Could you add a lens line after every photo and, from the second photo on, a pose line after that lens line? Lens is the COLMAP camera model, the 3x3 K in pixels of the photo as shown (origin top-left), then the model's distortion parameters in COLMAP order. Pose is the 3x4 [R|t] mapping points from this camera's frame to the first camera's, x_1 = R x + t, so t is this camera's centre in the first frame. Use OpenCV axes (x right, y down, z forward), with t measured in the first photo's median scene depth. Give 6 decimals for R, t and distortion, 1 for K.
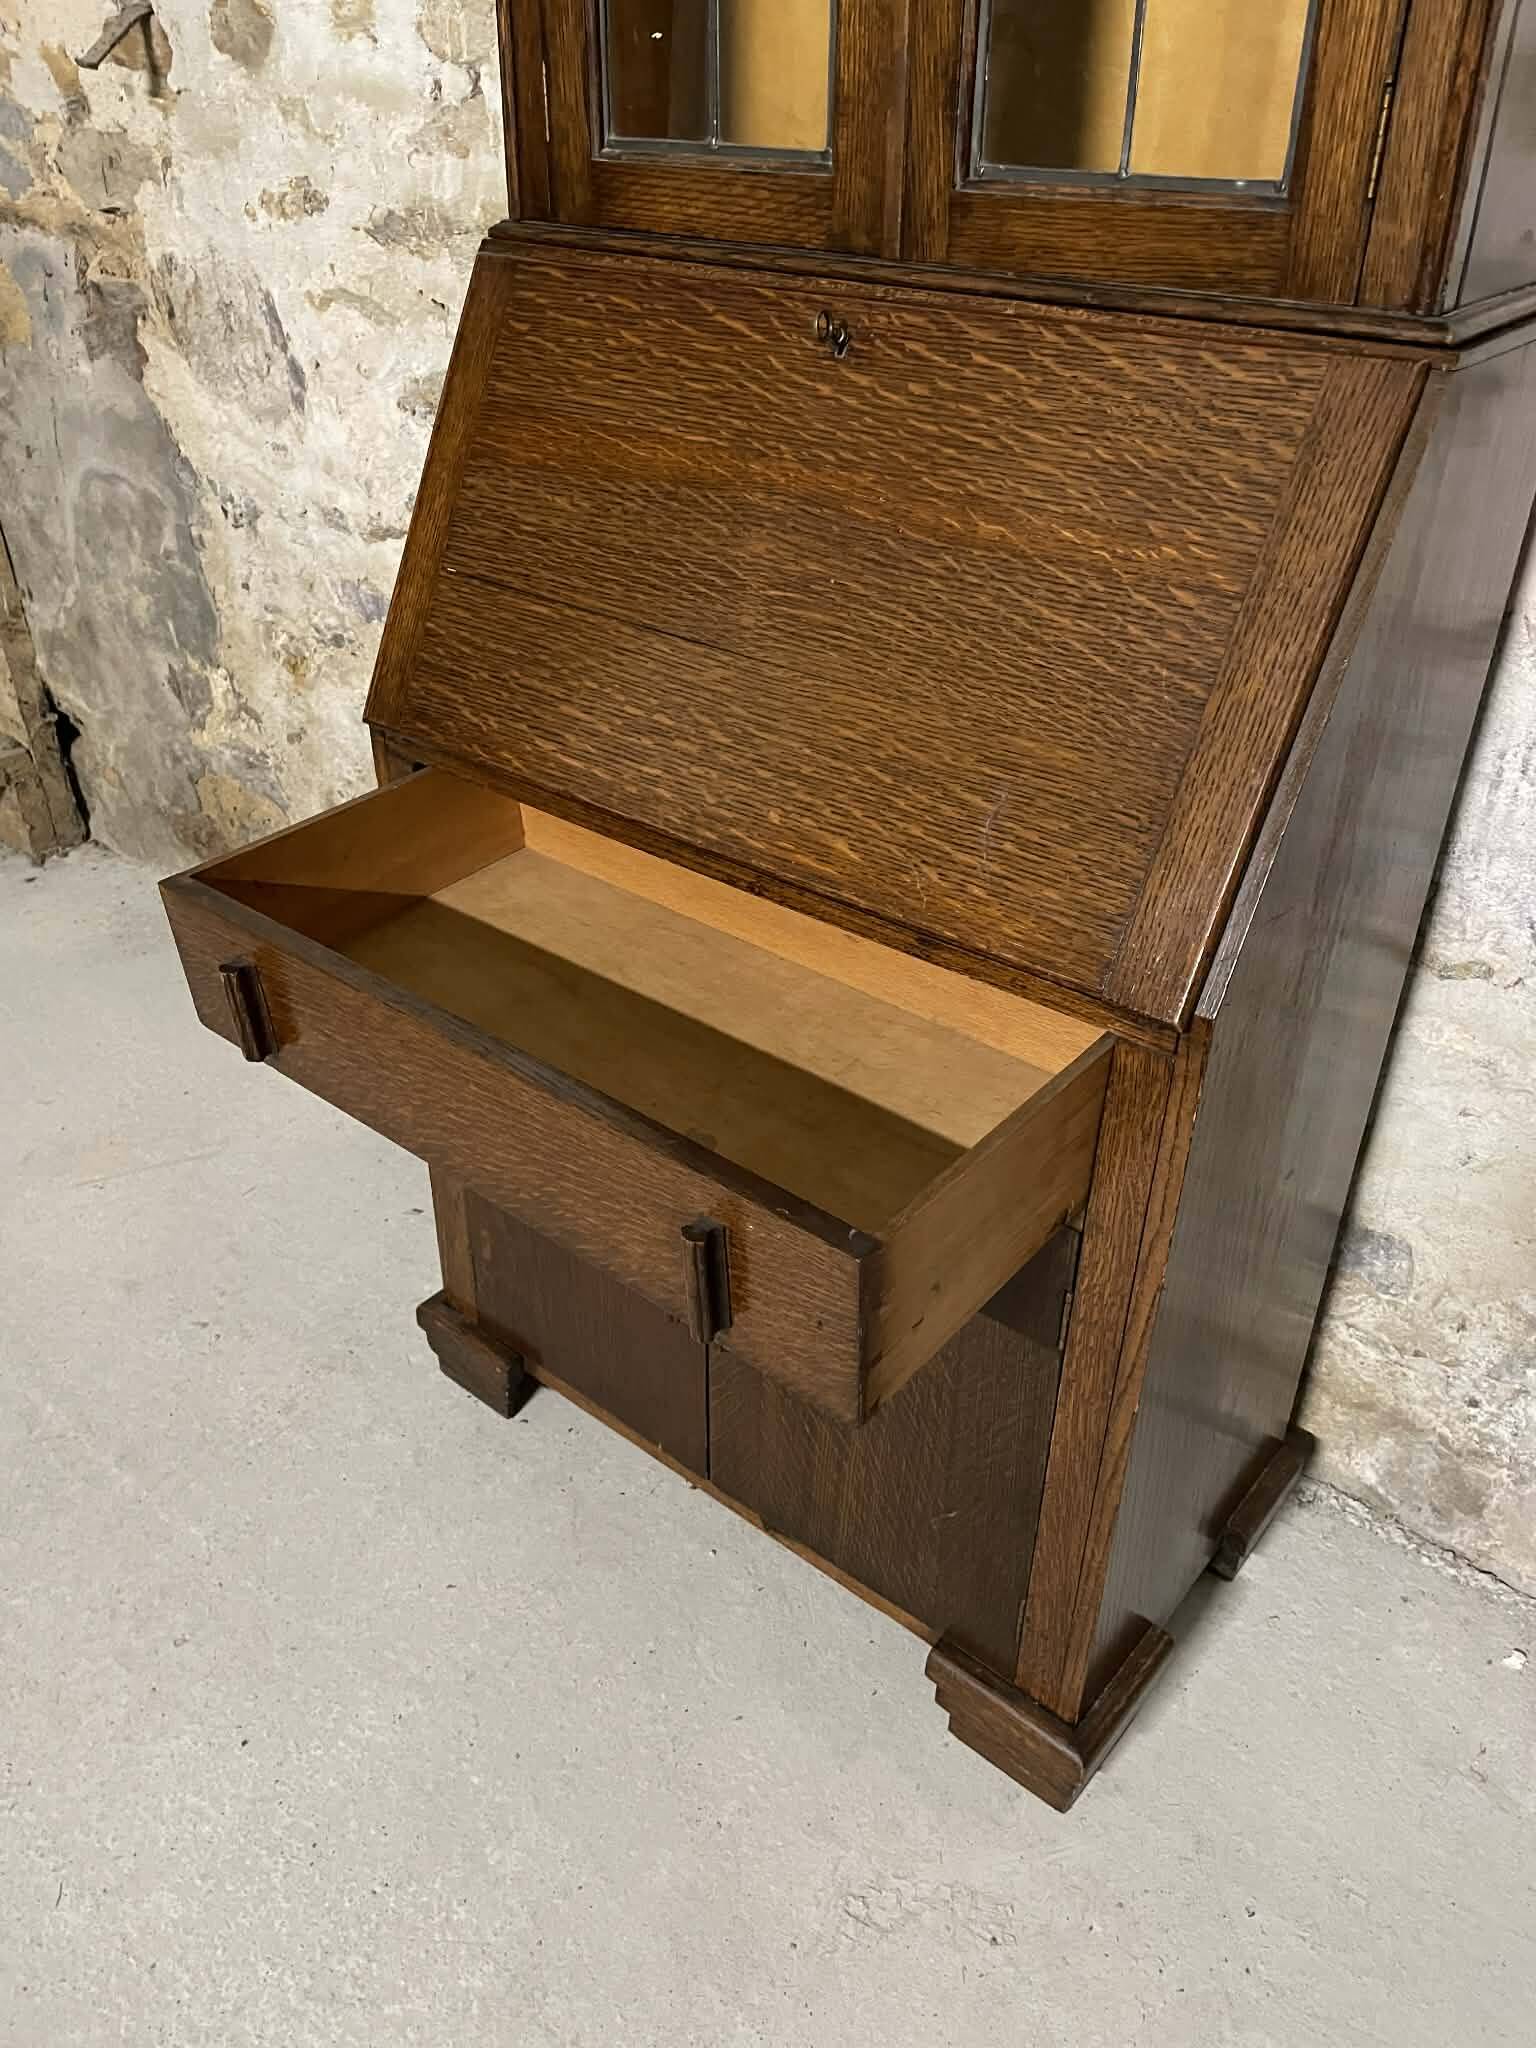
lens RADIAL K [[1547.4, 0, 758.3], [0, 1547.4, 1026.2], [0, 0, 1]] dist [0.084165, -0.114654]
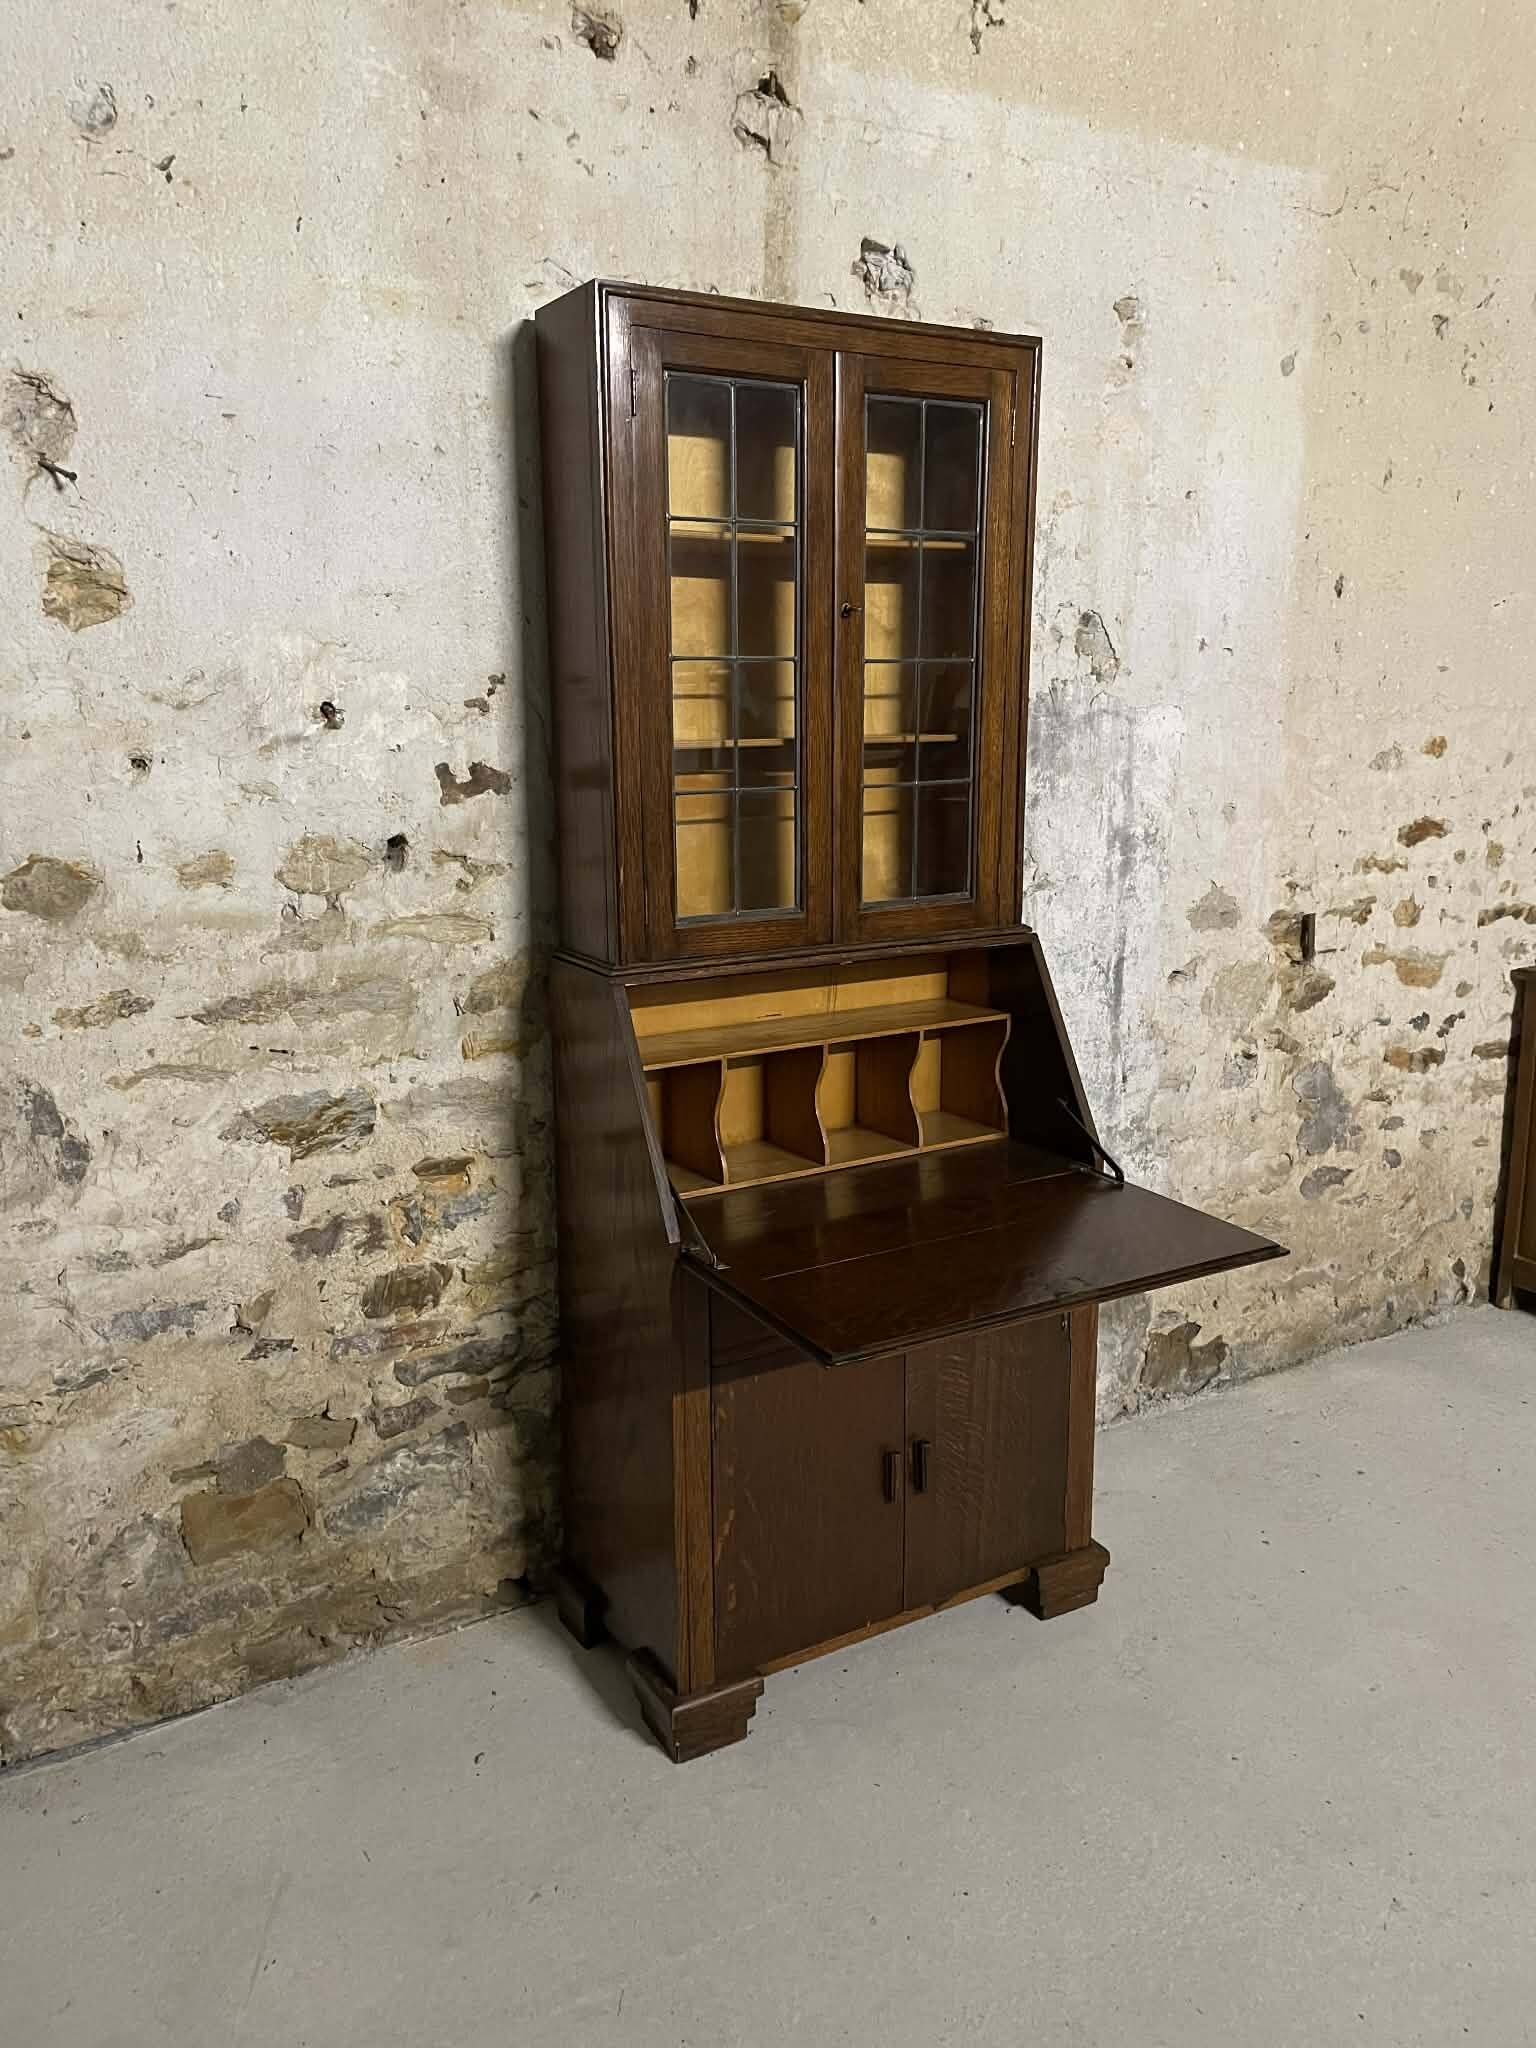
lens RADIAL K [[1541.6, 0, 761.0], [0, 1541.6, 1013.4], [0, 0, 1]] dist [0.088894, -0.120030]
pose [[0.342903, -0.202132, 0.917366, -1.792089], [0.511189, 0.859467, -0.001703, -0.396480], [-0.788101, 0.469531, 0.398042, 0.206653]]
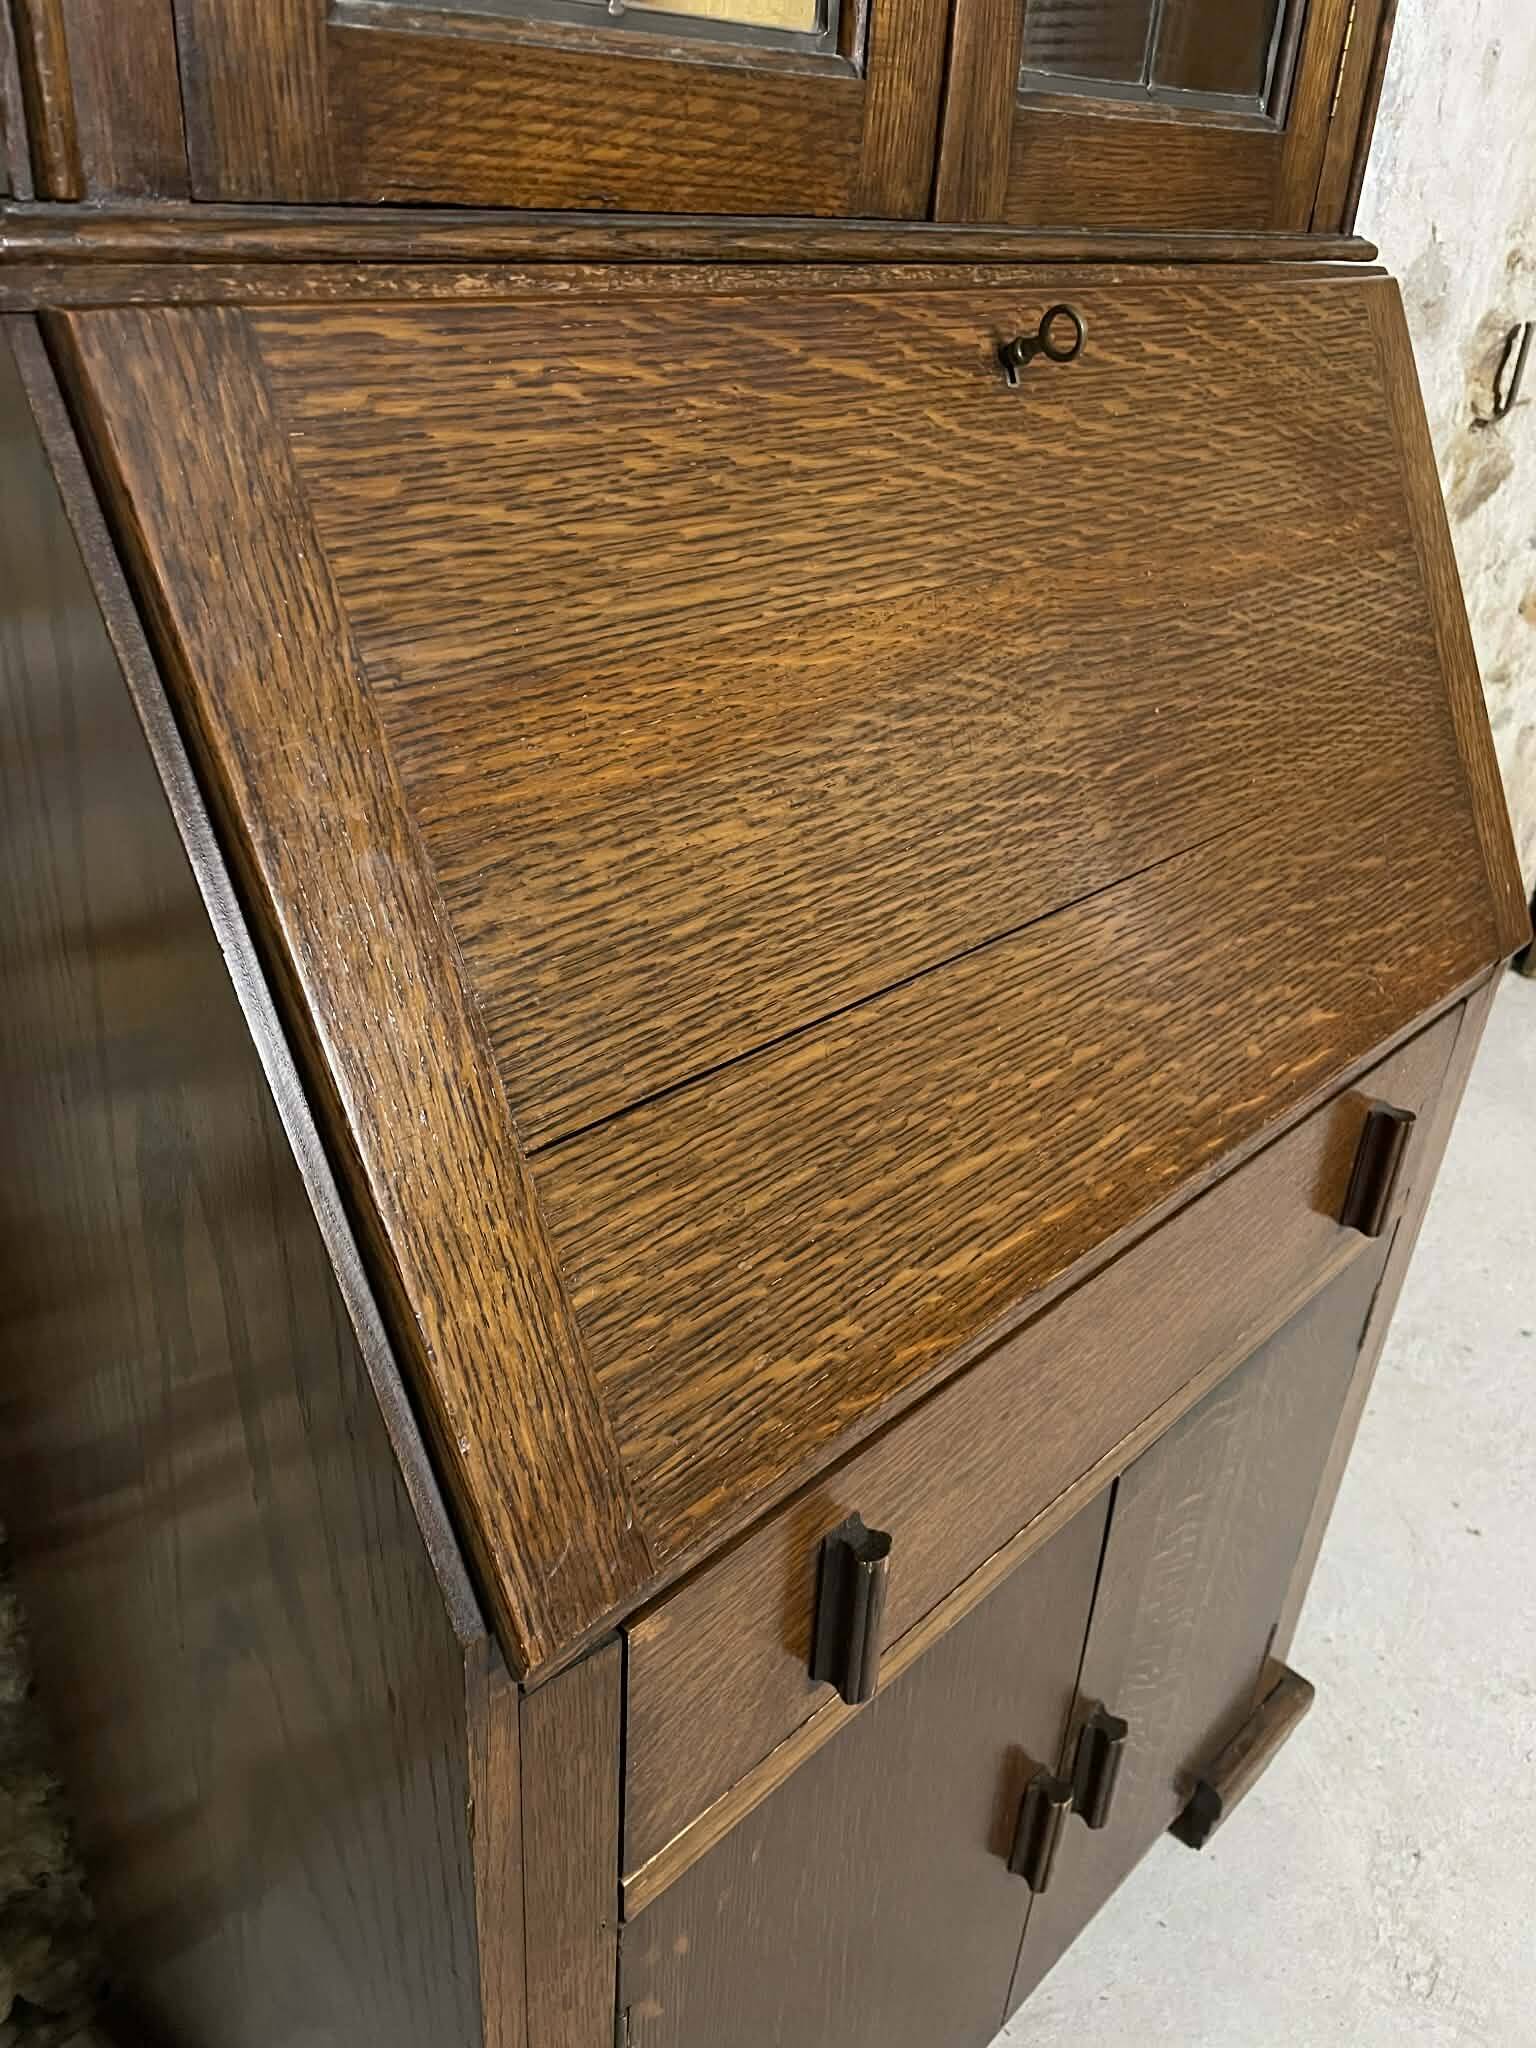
lens RADIAL K [[1547.4, 0, 752.2], [0, 1547.4, 1028.3], [0, 0, 1]] dist [0.084165, -0.114654]
pose [[0.082841, -0.486371, 0.869816, -0.521598], [0.487875, 0.780863, 0.390167, -0.453607], [-0.868974, 0.392040, 0.301976, 0.877460]]
